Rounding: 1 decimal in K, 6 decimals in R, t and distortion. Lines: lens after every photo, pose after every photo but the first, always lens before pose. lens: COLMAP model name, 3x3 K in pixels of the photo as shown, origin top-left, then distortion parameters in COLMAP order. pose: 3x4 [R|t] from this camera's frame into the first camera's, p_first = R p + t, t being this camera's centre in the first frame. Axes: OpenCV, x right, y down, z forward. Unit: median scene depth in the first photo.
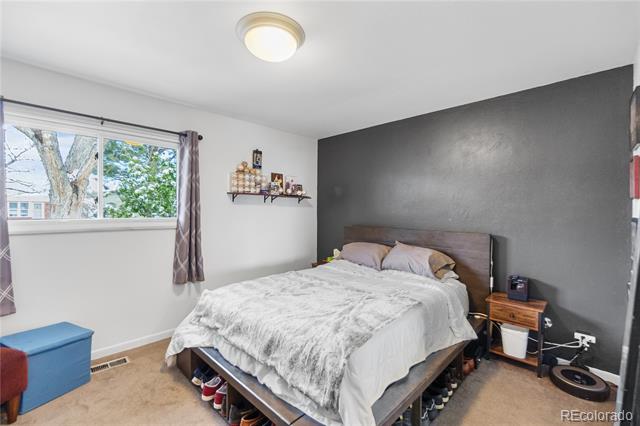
lens RADIAL K [[282.3, 0, 320.0], [0, 282.3, 213.0], [0, 0, 1]] dist [-0.001164, 0.000169]
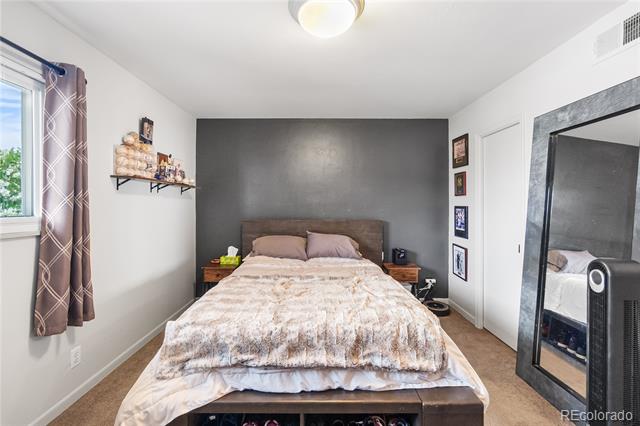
lens RADIAL K [[284.4, 0, 318.8], [0, 284.4, 202.0], [0, 0, 1]] dist [0.003075, 0.000315]
pose [[0.705992, 0.001204, 0.708219, -0.515481], [0.007351, 0.999932, -0.009028, -0.001533], [-0.708182, 0.011579, 0.705935, 0.224321]]
